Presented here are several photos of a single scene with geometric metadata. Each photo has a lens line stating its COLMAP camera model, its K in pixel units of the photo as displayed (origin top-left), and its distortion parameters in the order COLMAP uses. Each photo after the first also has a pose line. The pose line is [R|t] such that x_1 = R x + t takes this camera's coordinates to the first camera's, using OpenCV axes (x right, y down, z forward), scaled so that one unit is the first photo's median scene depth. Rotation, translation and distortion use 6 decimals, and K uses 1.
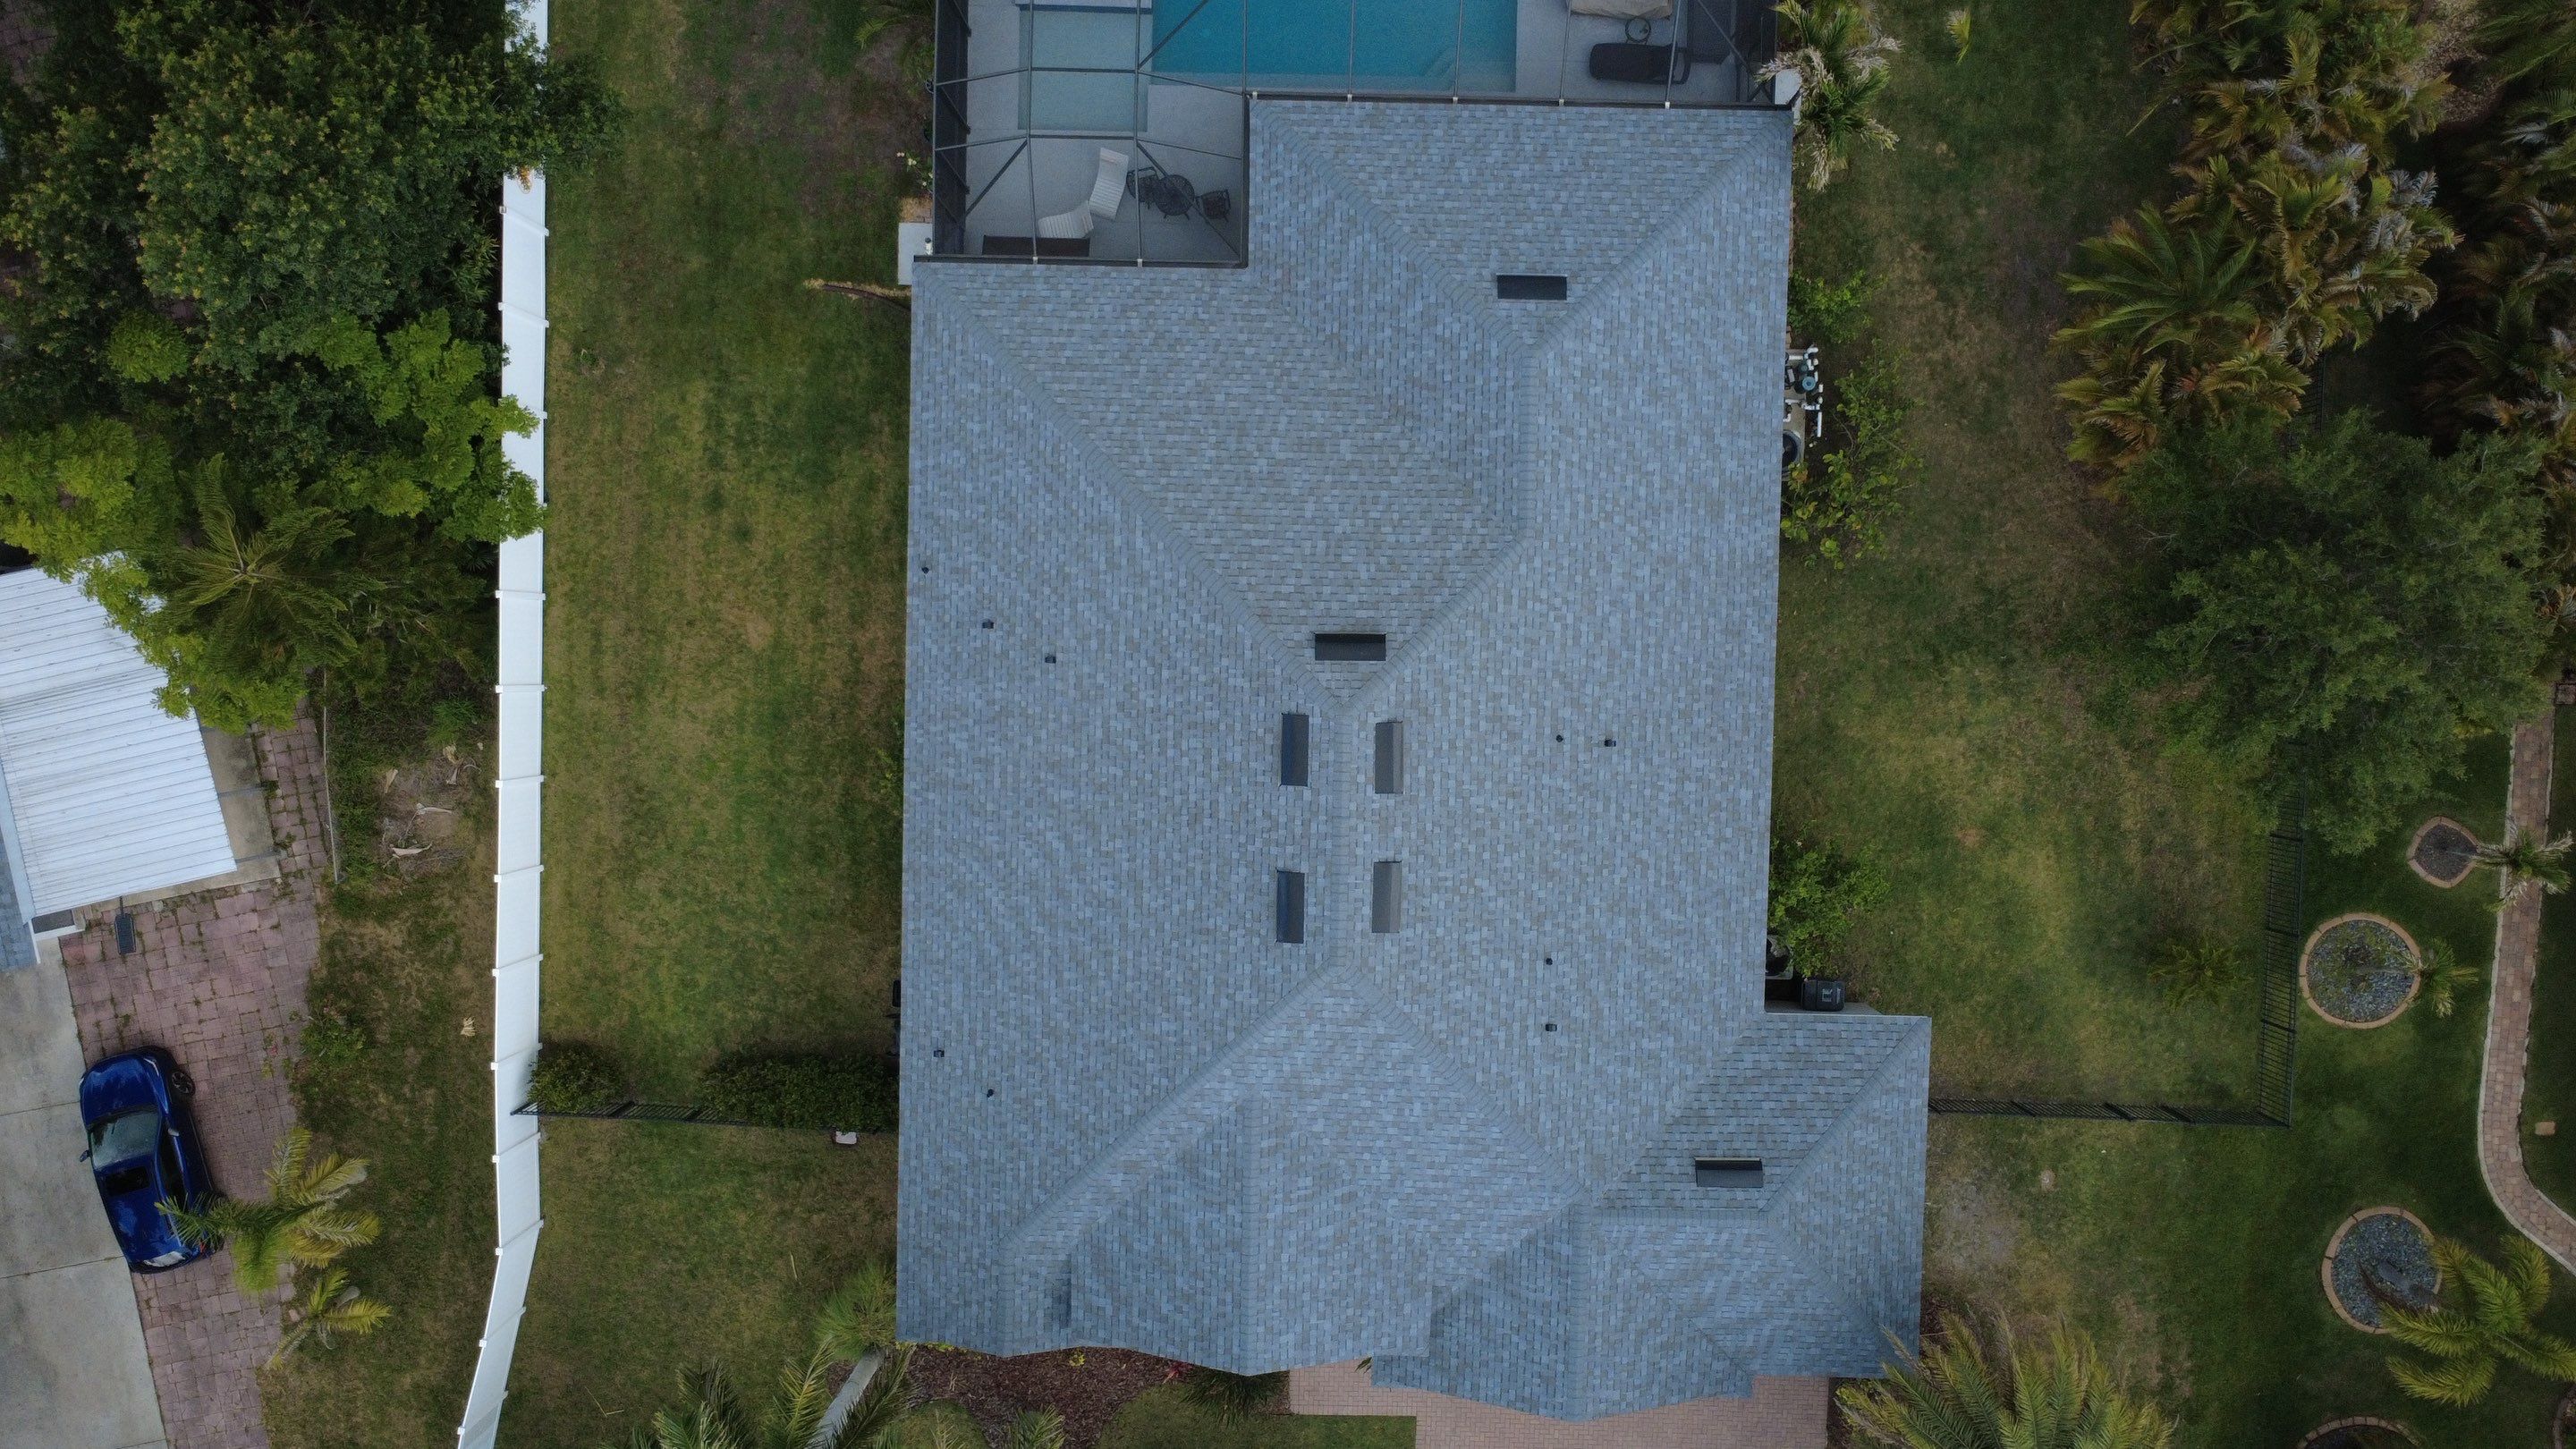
lens RADIAL K [[1878.3, 0, 1282.9], [0, 1878.3, 719.3], [0, 0, 1]] dist [-0.002795, 0.004900]
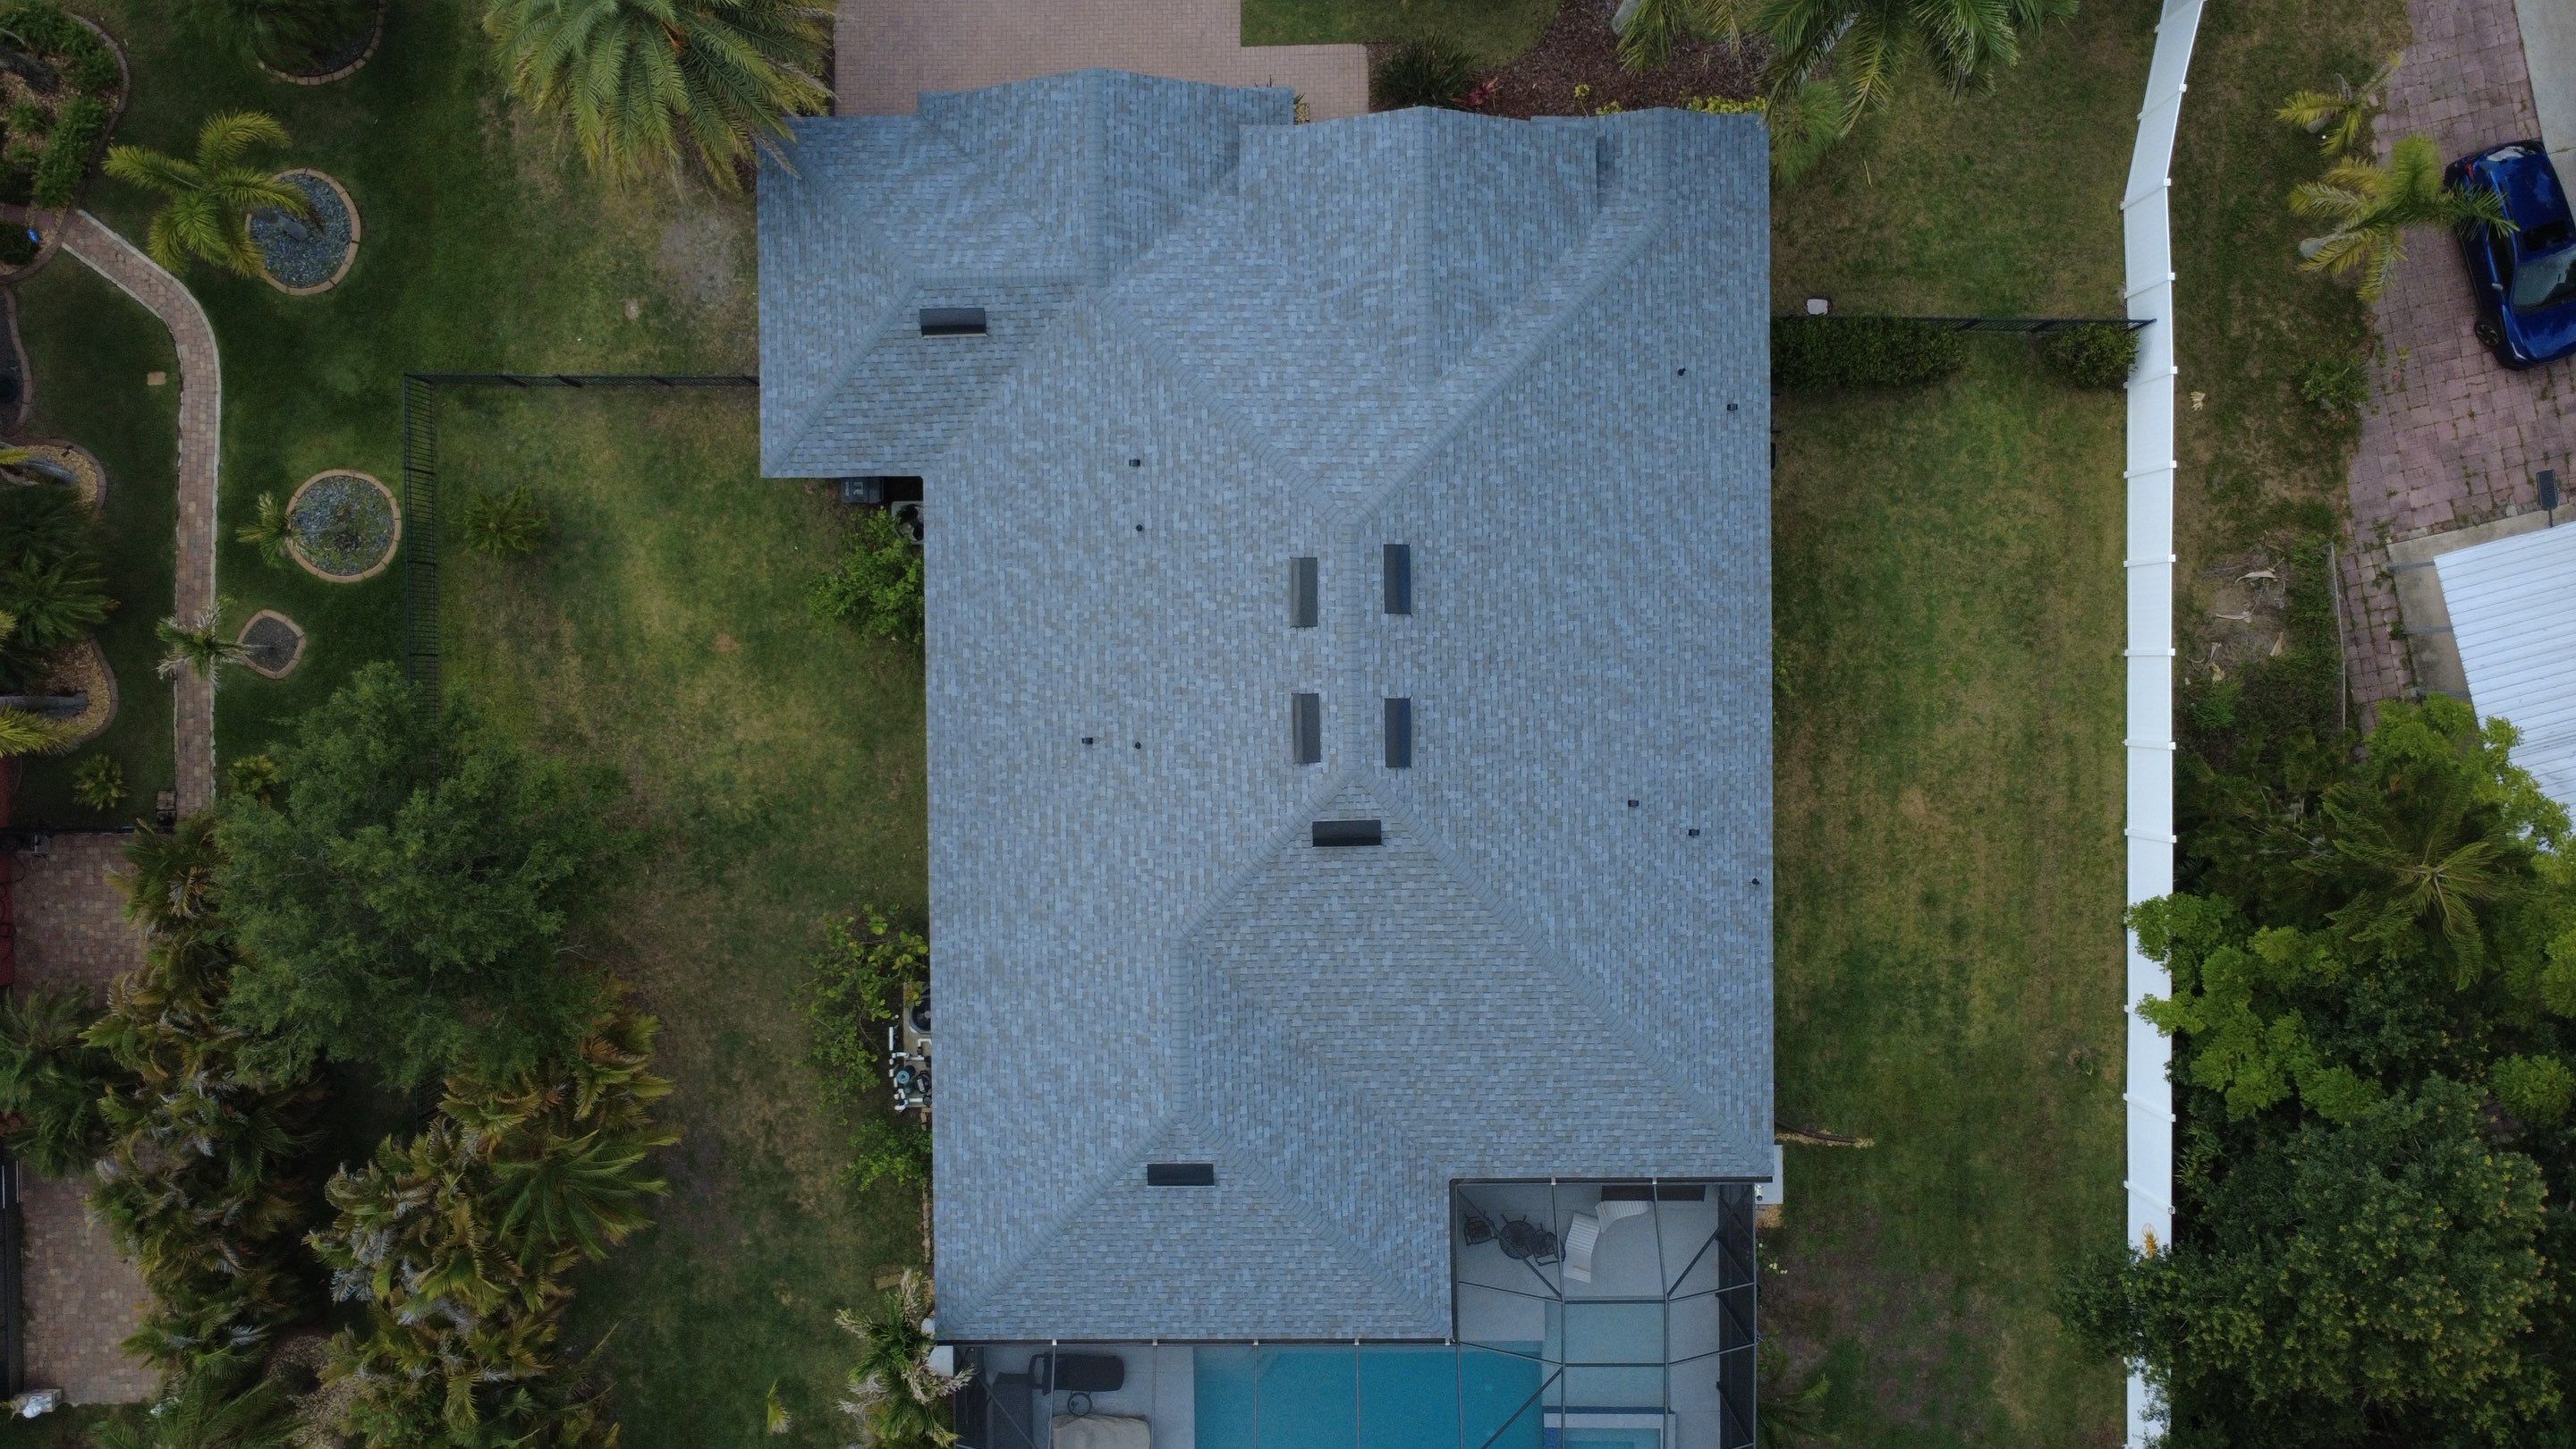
lens RADIAL K [[1878.3, 0, 1282.9], [0, 1878.3, 719.3], [0, 0, 1]] dist [-0.002795, 0.004900]
pose [[-0.999137, 0.032663, 0.025667, 0.039091], [-0.034082, -0.997796, -0.056936, 0.077524], [0.023750, -0.057762, 0.998048, -0.025967]]
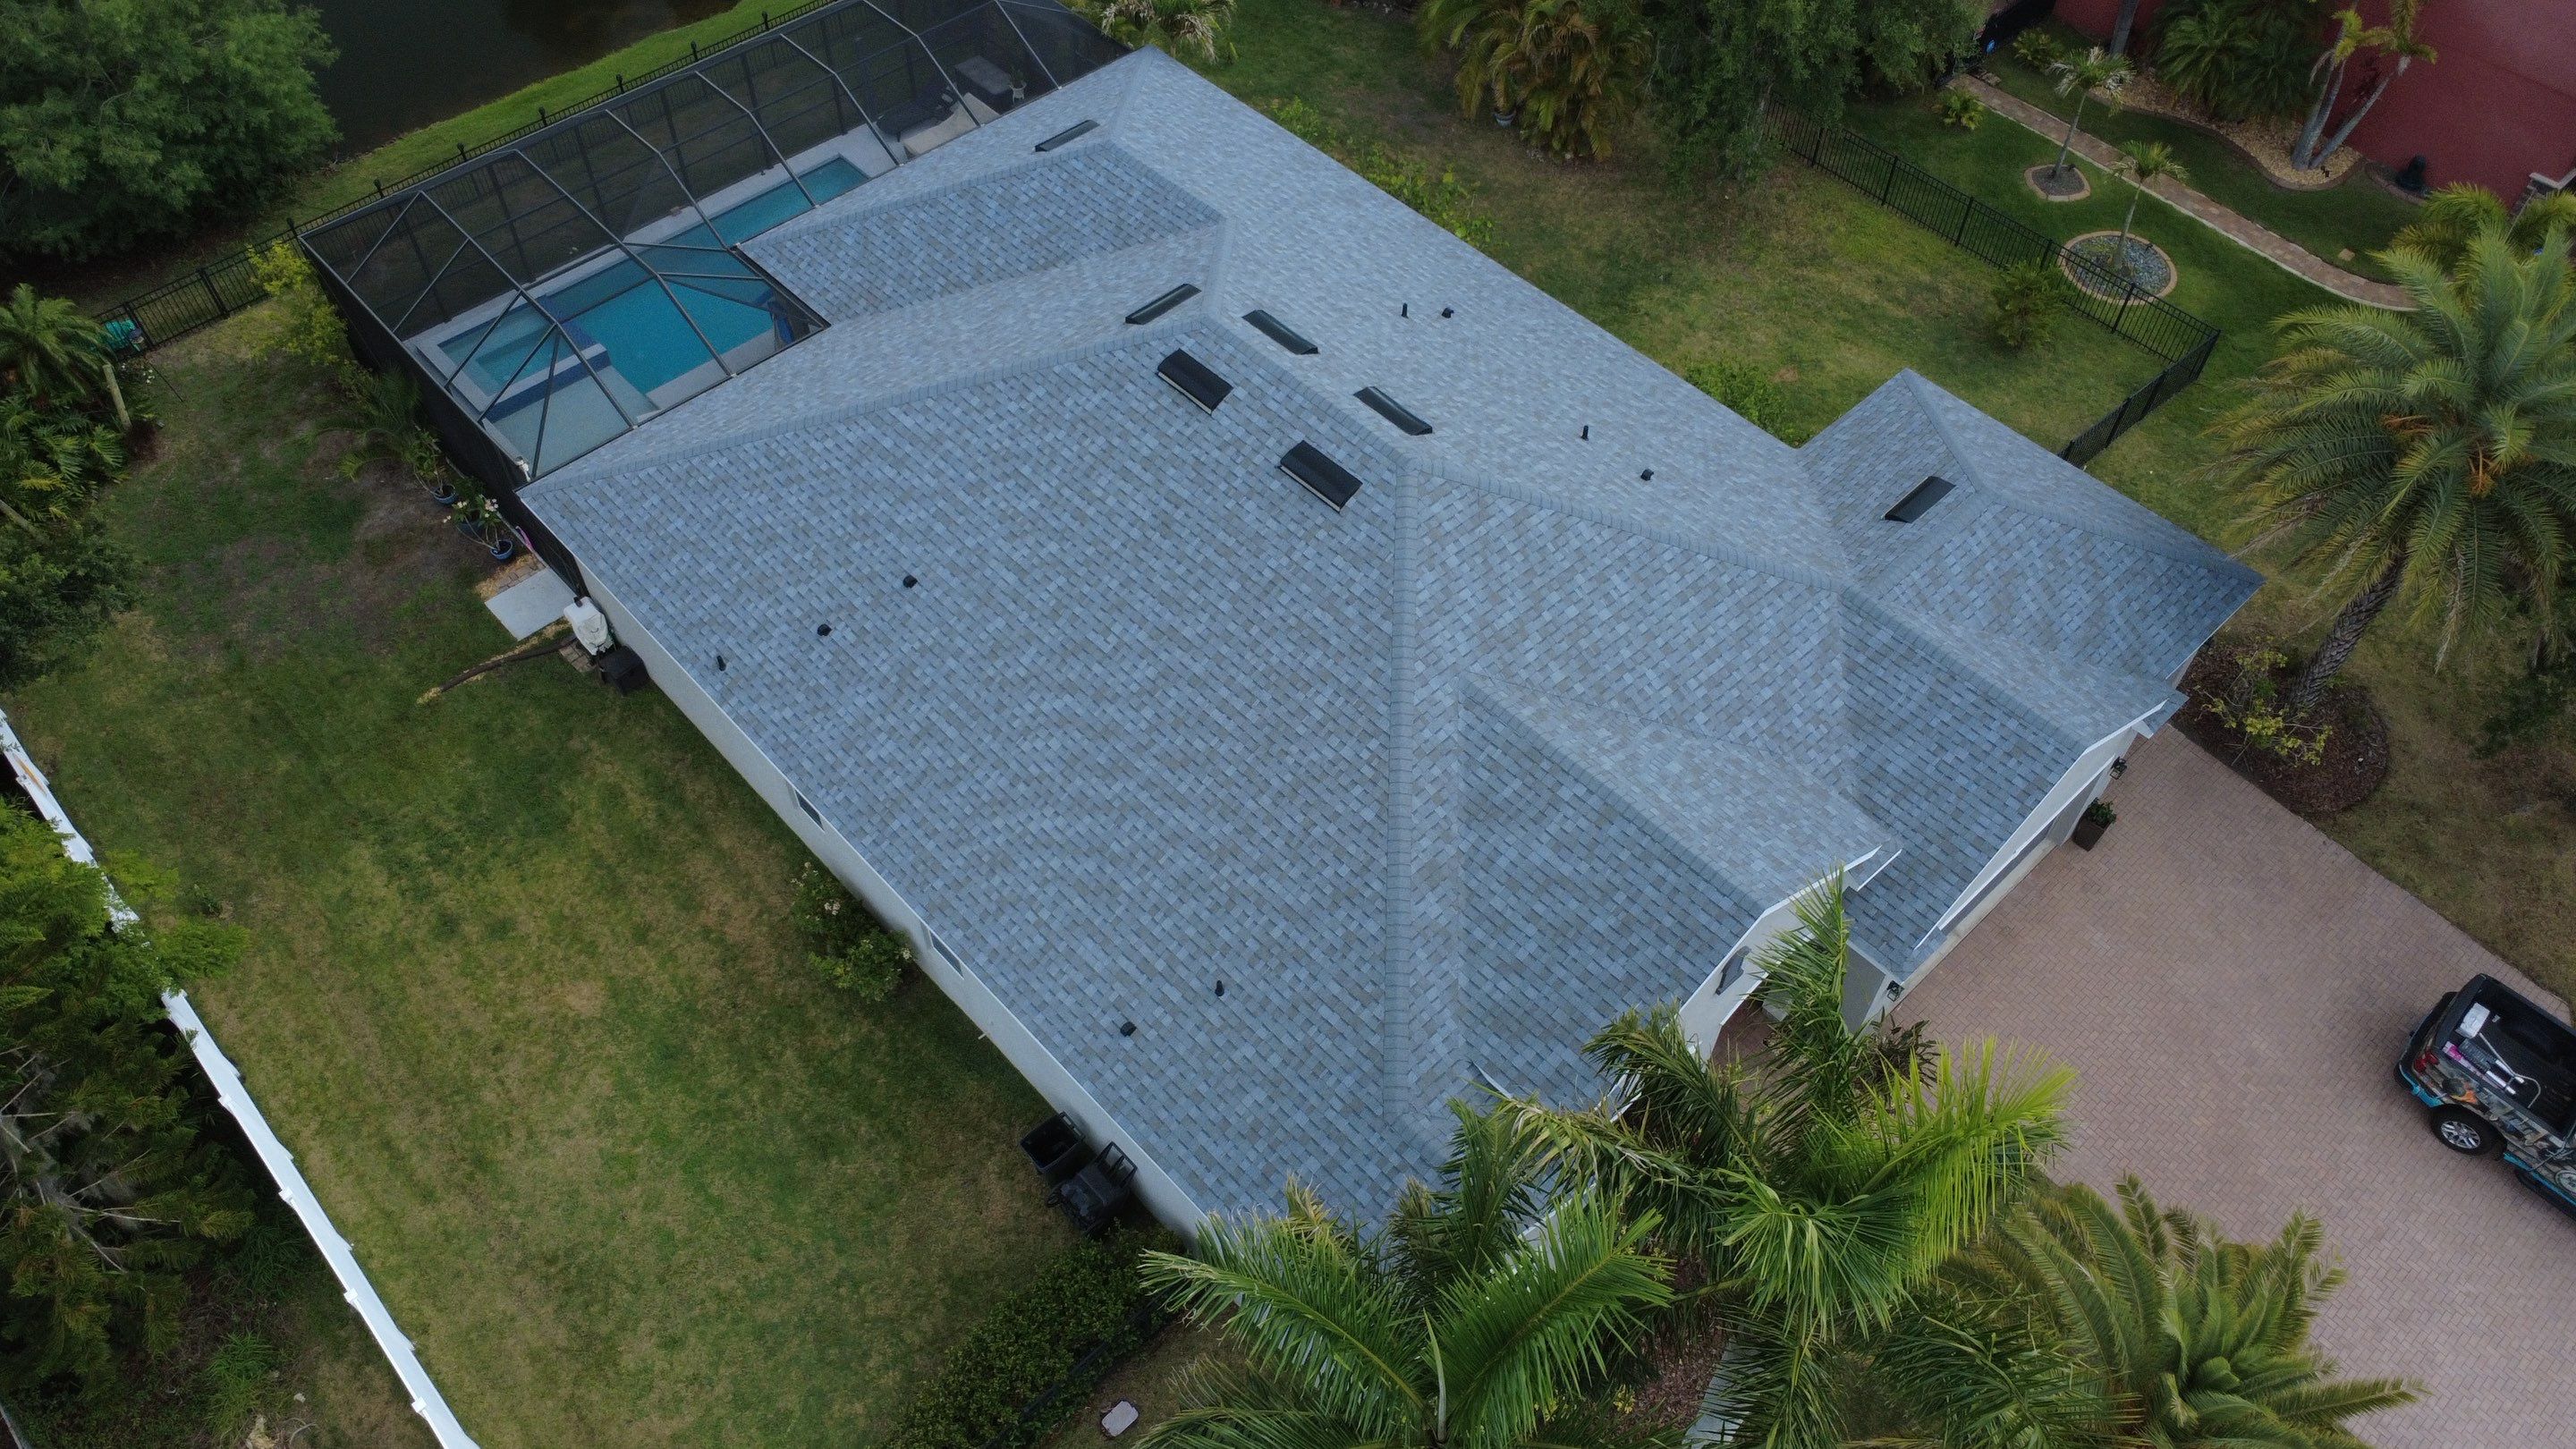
lens RADIAL K [[1872.5, 0, 1284.8], [0, 1872.5, 720.1], [0, 0, 1]] dist [0.001244, -0.000034]
pose [[0.717037, -0.536329, 0.445206, -0.393939], [0.696884, 0.538314, -0.473889, 0.491116], [0.014499, 0.650053, 0.759751, 0.413032]]
